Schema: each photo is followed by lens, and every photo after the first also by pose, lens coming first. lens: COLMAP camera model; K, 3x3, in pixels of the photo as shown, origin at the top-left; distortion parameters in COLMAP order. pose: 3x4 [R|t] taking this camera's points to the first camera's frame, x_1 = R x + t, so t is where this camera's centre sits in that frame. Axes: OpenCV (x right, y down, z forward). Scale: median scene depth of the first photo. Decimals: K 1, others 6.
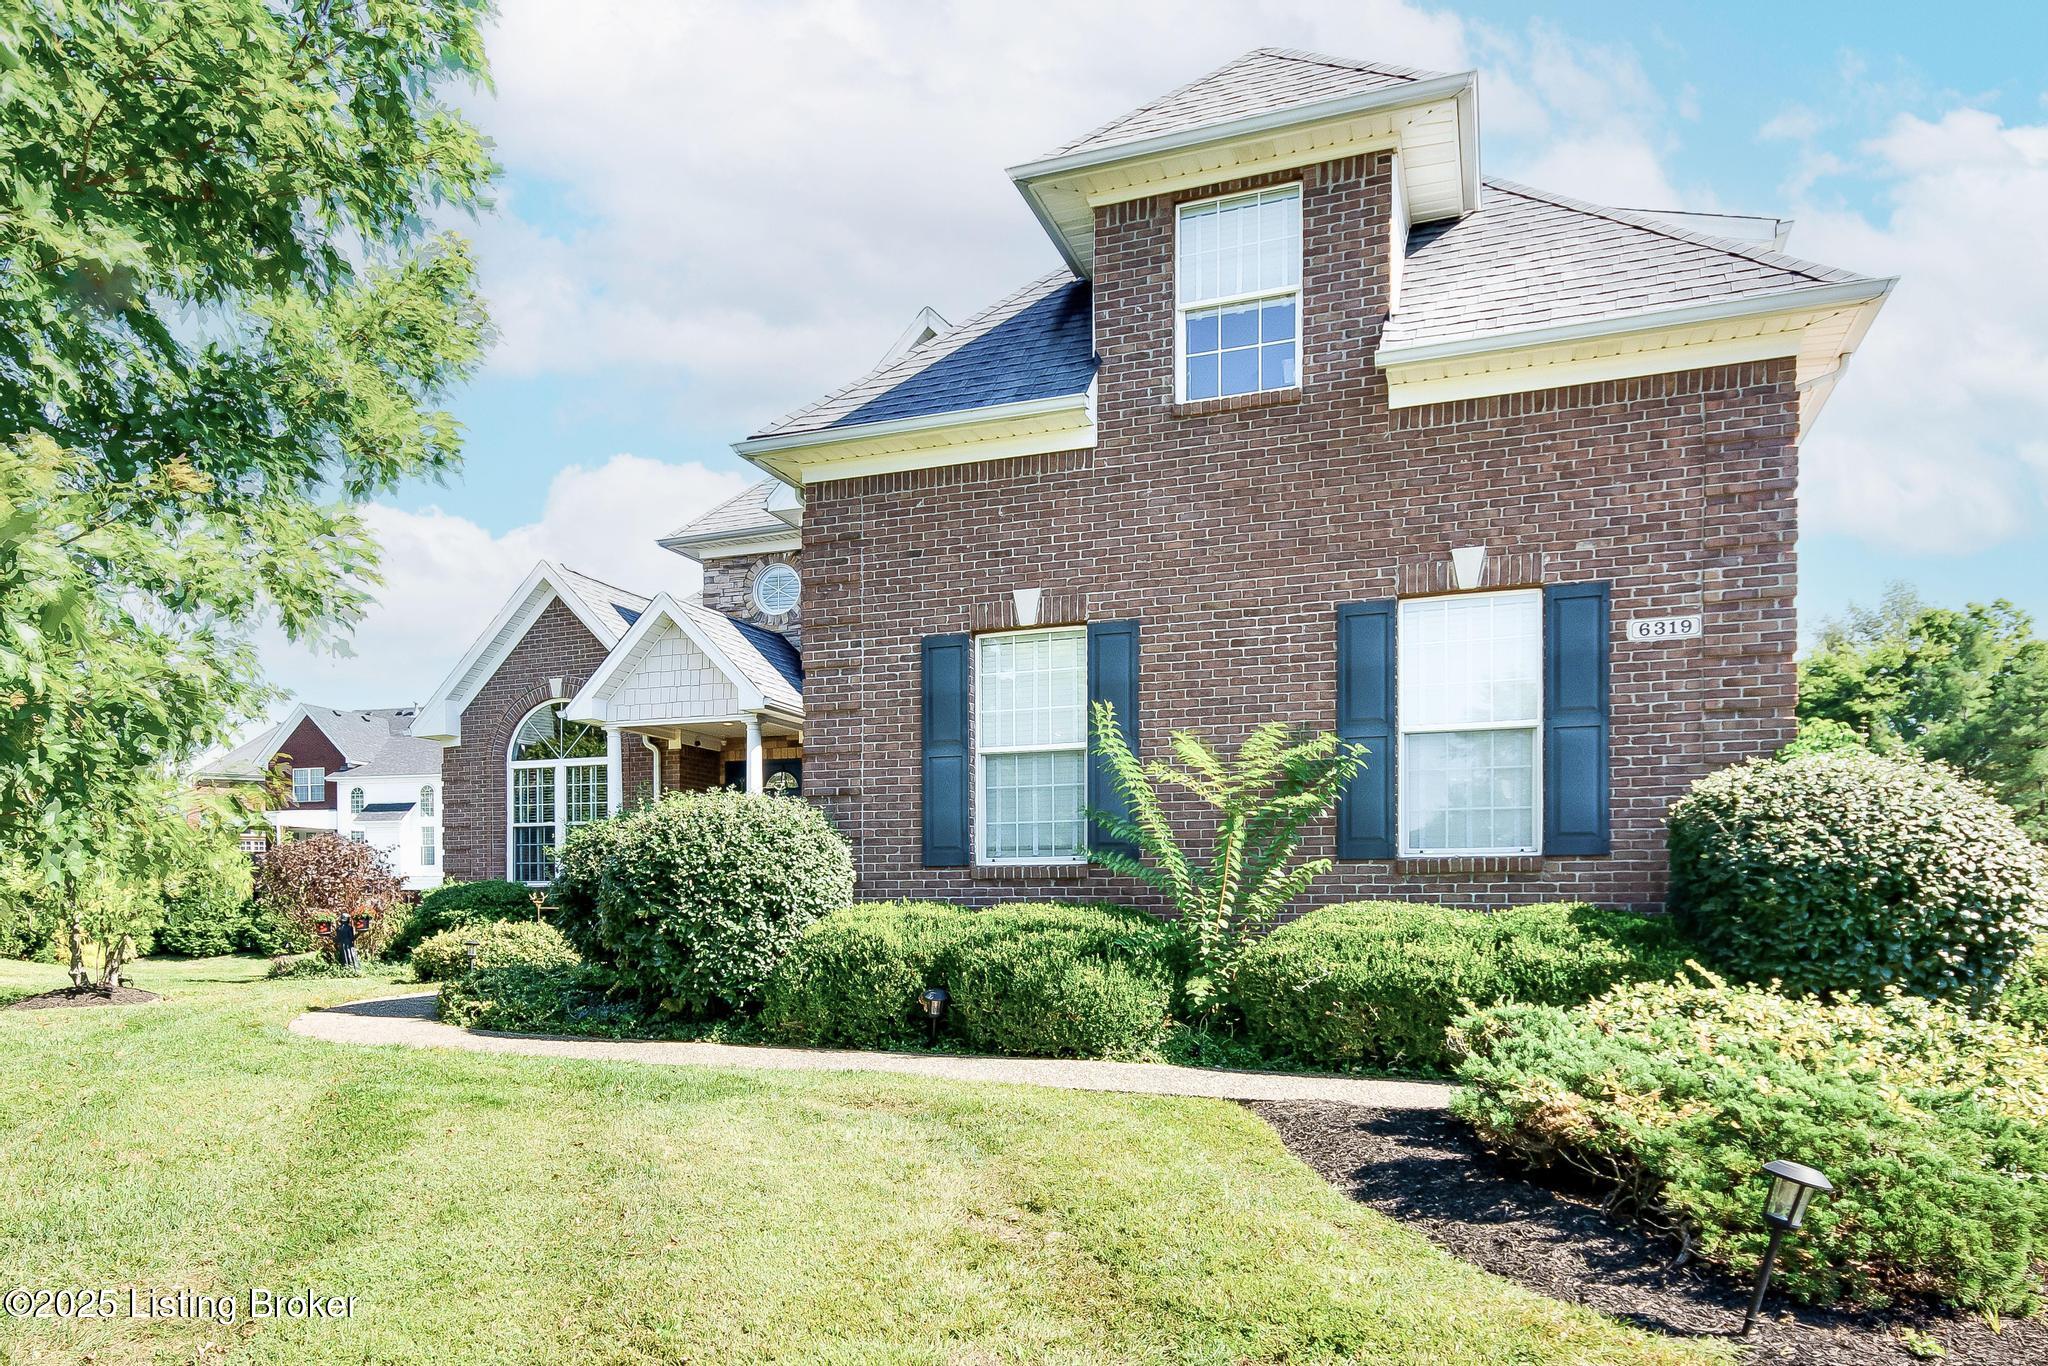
lens RADIAL K [[1081.8, 0, 949.0], [0, 1081.8, 897.6], [0, 0, 1]] dist [0.013821, -0.000154]
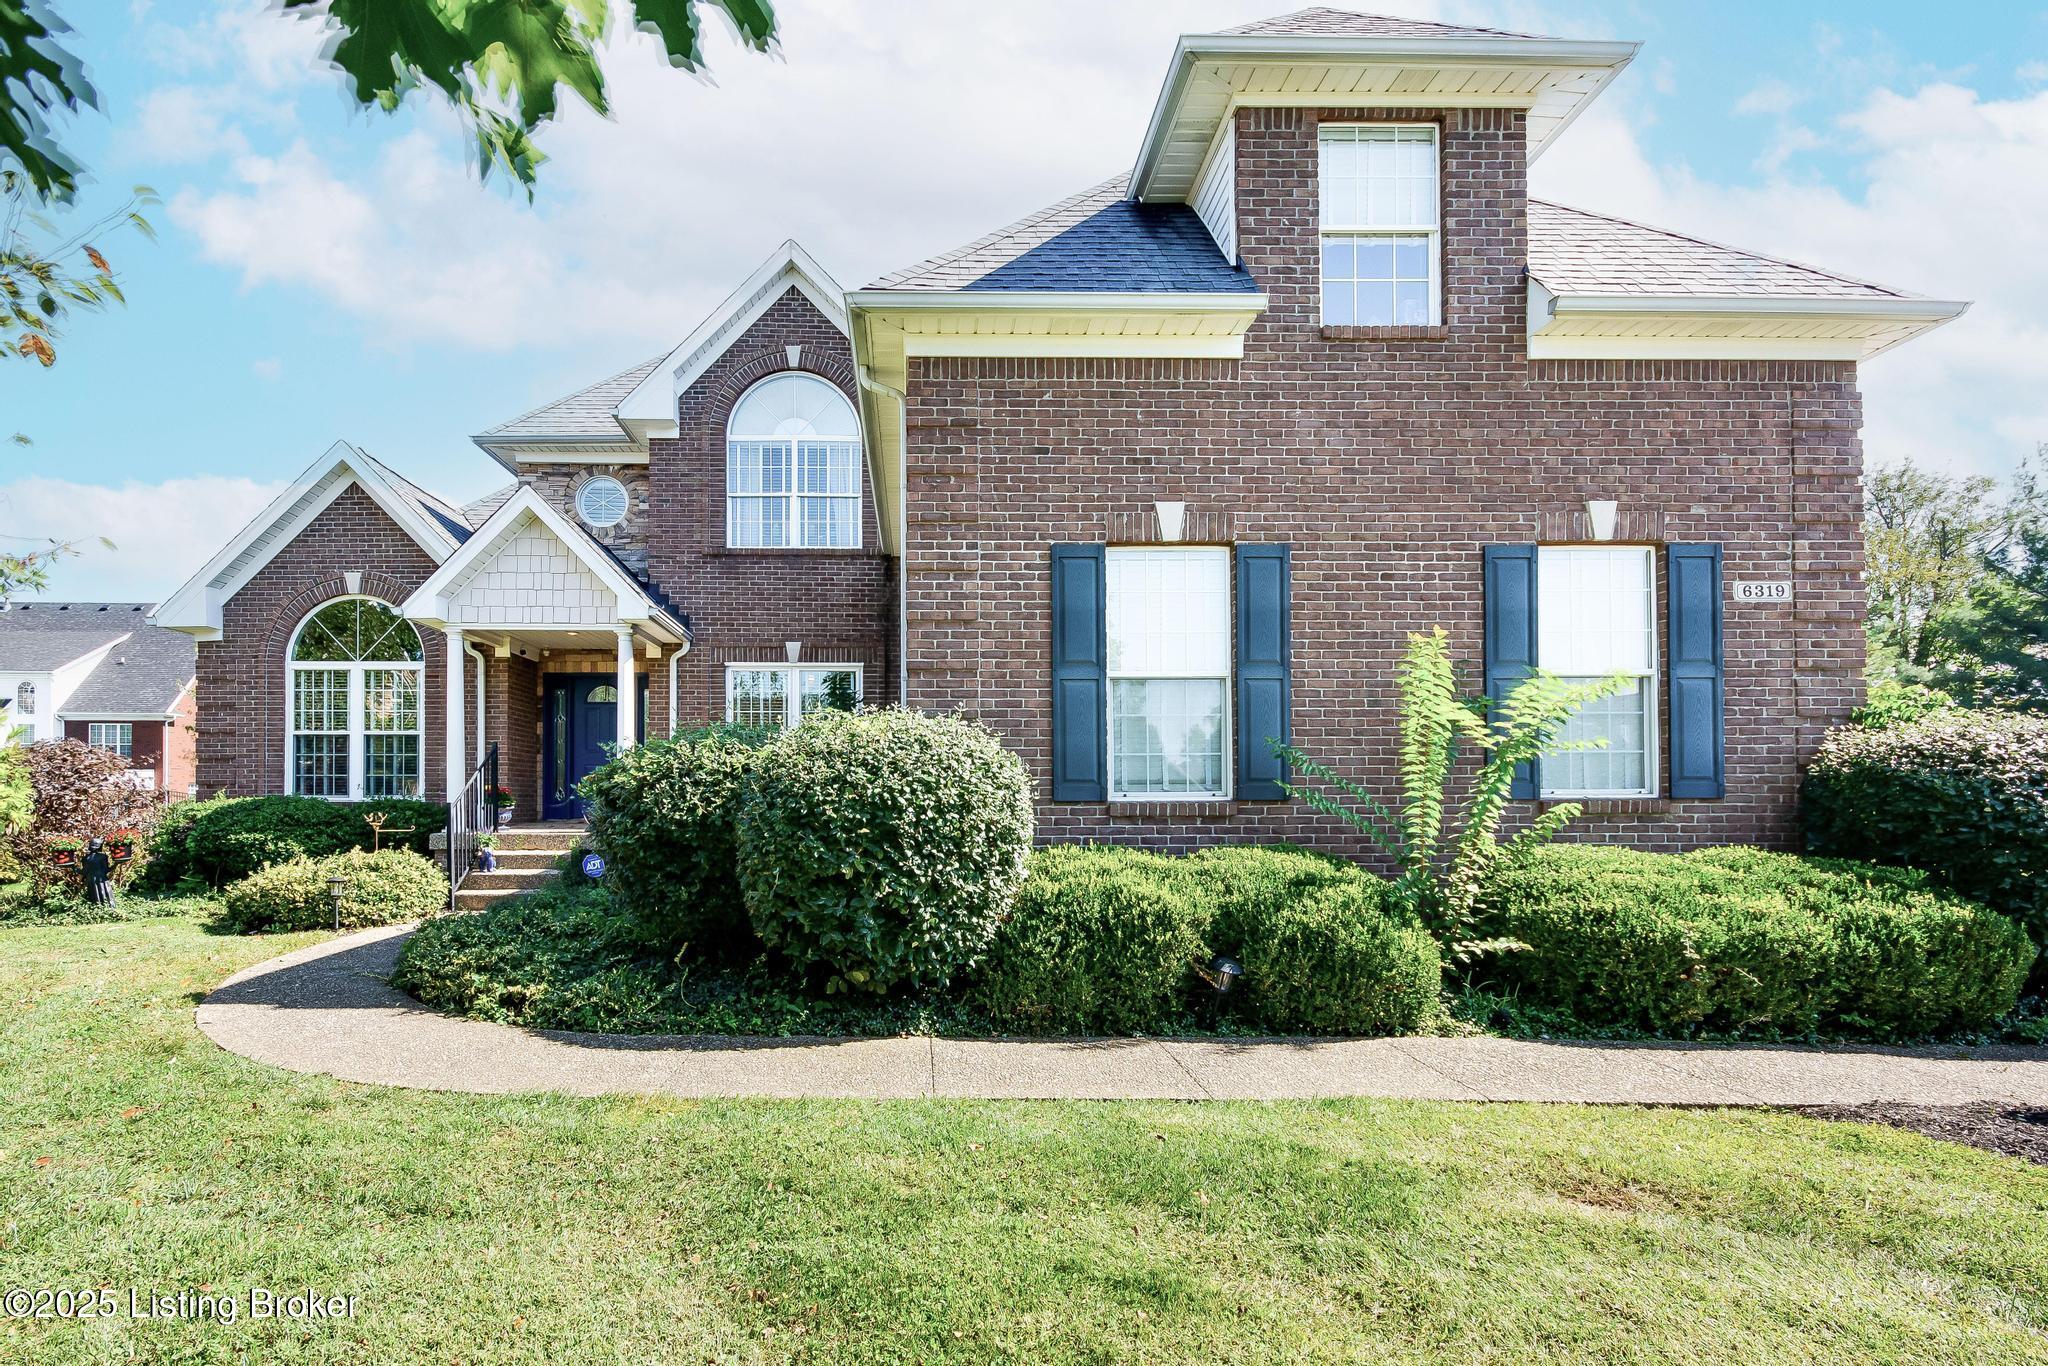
lens RADIAL K [[890.7, 0, 886.1], [0, 890.7, 787.1], [0, 0, 1]] dist [0.014218, -0.003300]
pose [[0.951613, 0.007058, 0.307217, -0.413673], [-0.002900, 0.999898, -0.013989, -0.032494], [-0.307284, 0.012421, 0.951537, 0.375488]]
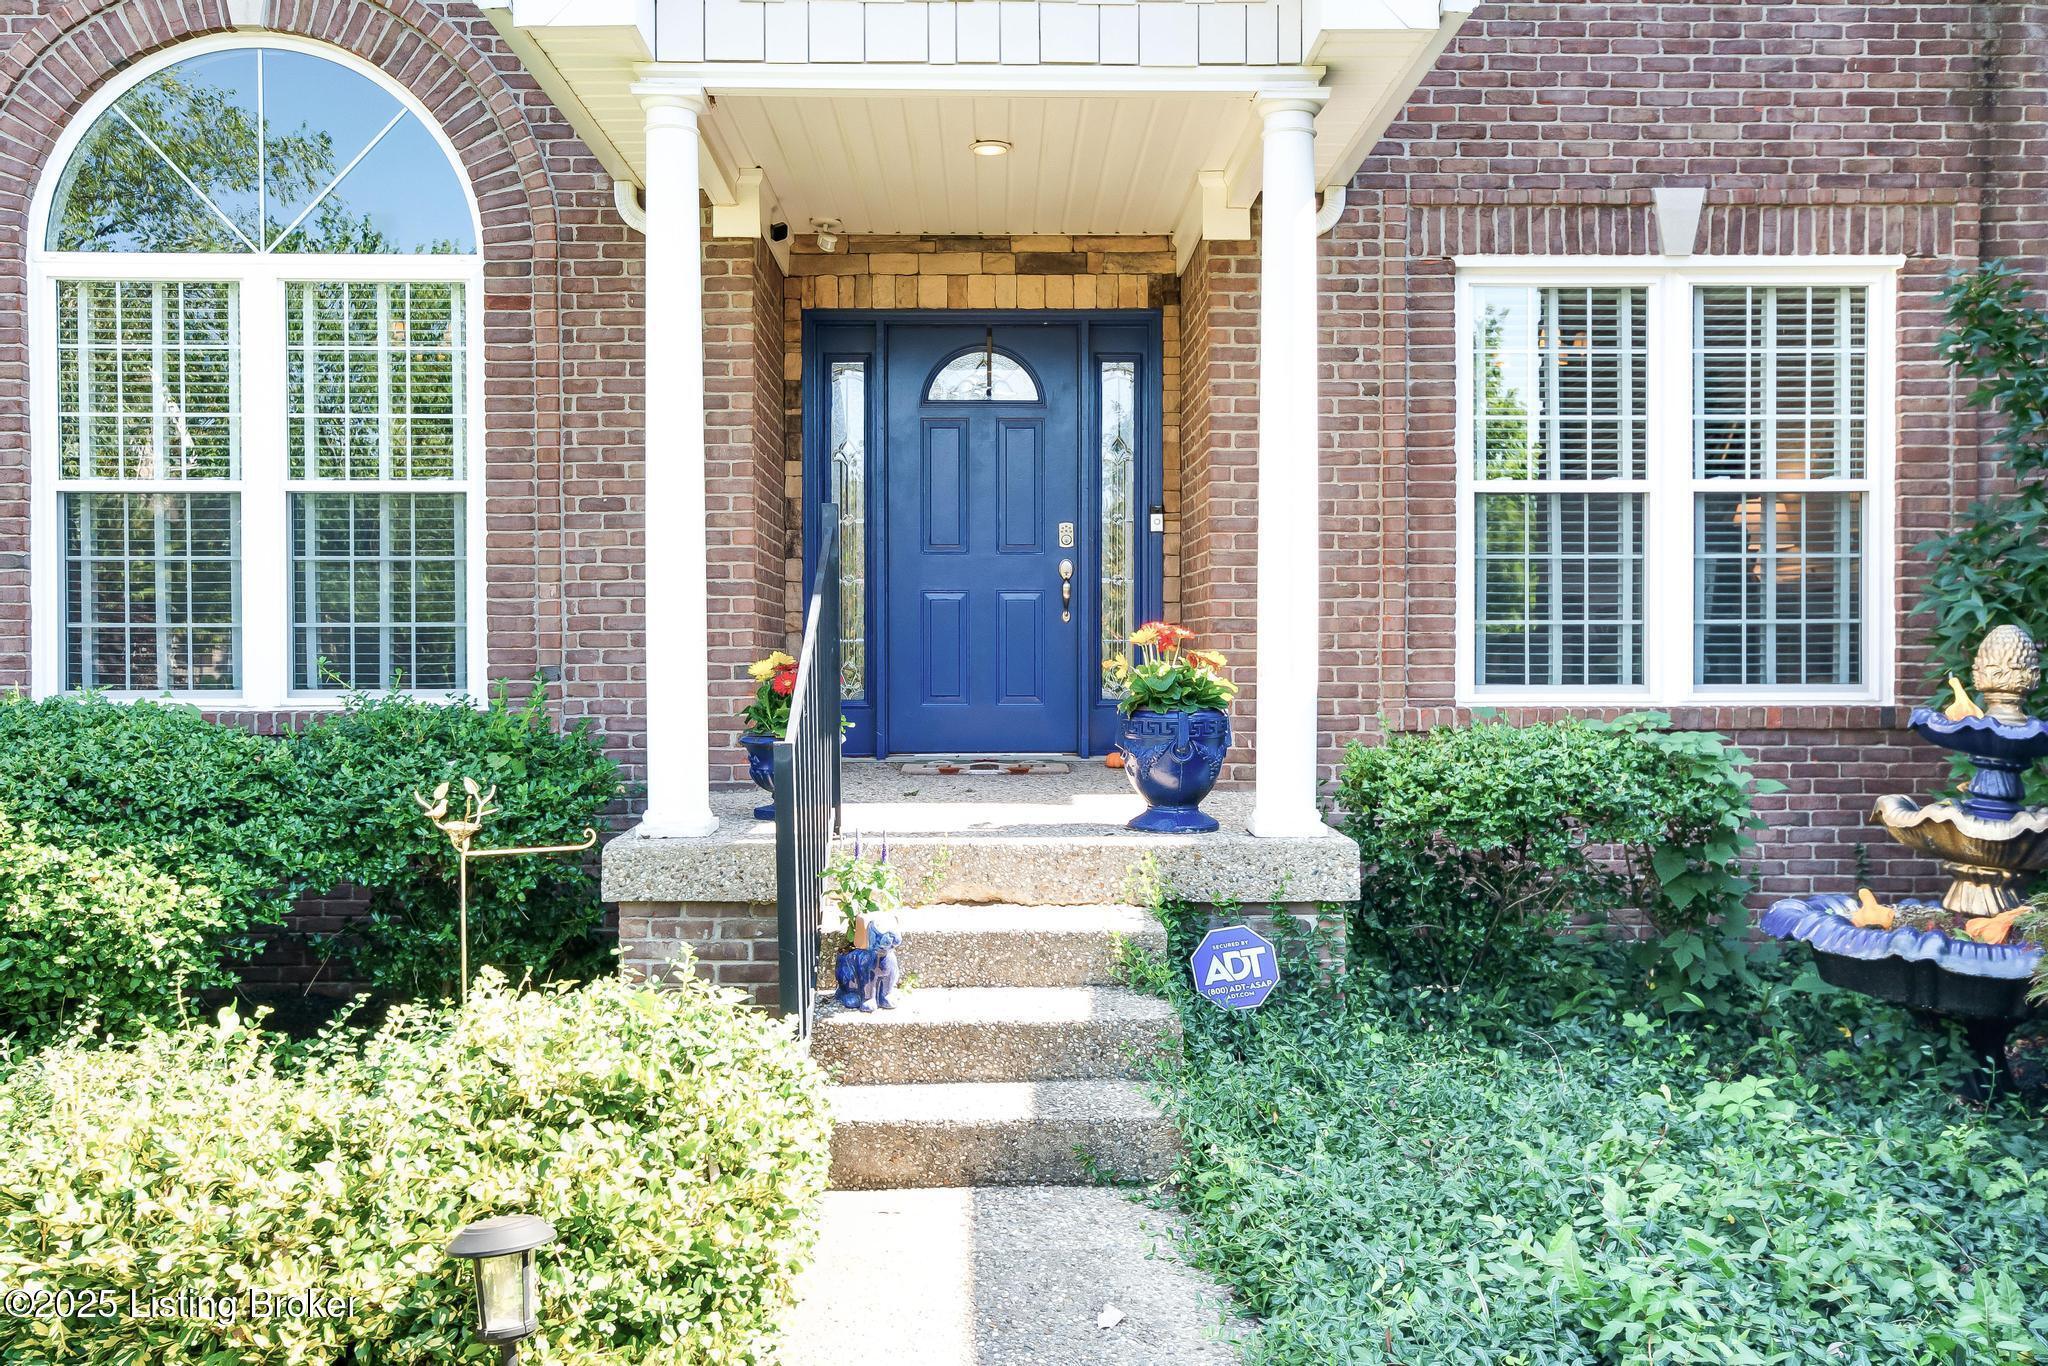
lens RADIAL K [[1785.7, 0, 1124.9], [0, 1785.7, 670.0], [0, 0, 1]] dist [-0.000244, 0.072563]
pose [[0.954955, 0.001110, 0.296748, -0.706422], [-0.002034, 0.999994, 0.002807, -0.055375], [-0.296743, -0.003285, 0.954952, 1.227354]]
